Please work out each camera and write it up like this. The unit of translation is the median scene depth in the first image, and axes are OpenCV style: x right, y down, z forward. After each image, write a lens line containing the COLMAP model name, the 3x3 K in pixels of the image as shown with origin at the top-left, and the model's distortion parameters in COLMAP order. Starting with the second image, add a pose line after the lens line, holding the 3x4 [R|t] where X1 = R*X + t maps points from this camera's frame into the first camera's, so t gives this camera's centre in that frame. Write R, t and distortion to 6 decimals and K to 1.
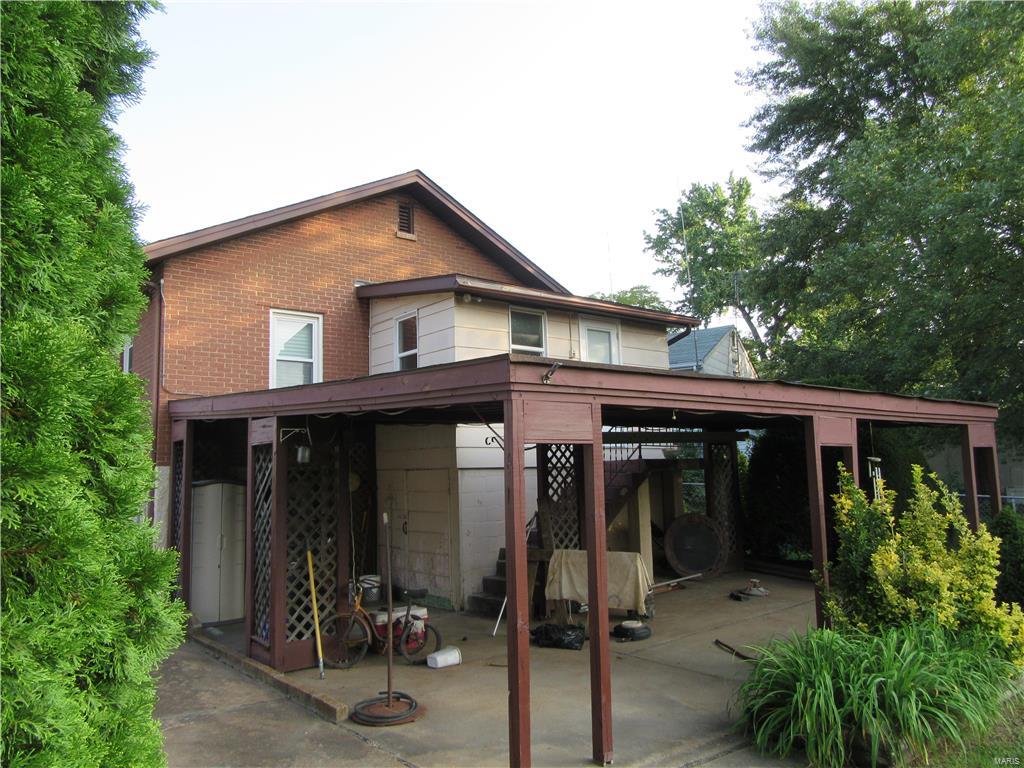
lens RADIAL K [[764.1, 0, 510.5], [0, 764.1, 383.1], [0, 0, 1]] dist [-0.006454, 0.013531]
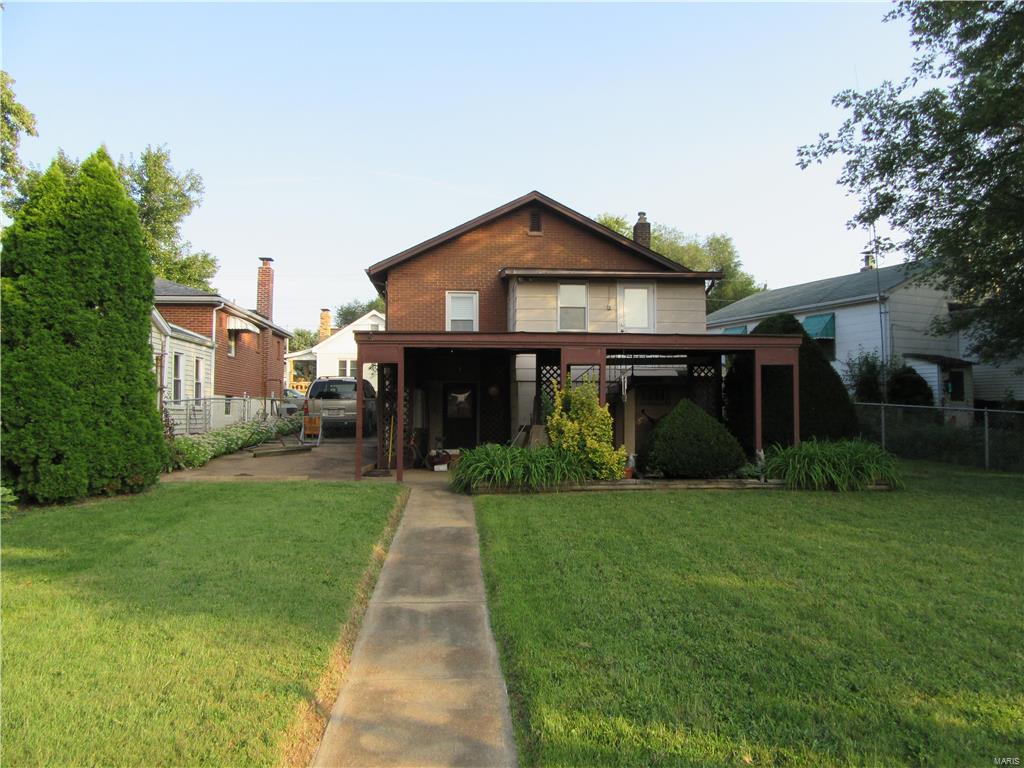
lens RADIAL K [[764.1, 0, 513.2], [0, 764.1, 383.6], [0, 0, 1]] dist [-0.006454, 0.013531]
pose [[0.829408, 0.003752, -0.558630, 0.772973], [0.047072, 0.995952, 0.076577, -0.011942], [0.556656, -0.089810, 0.825874, -0.367497]]
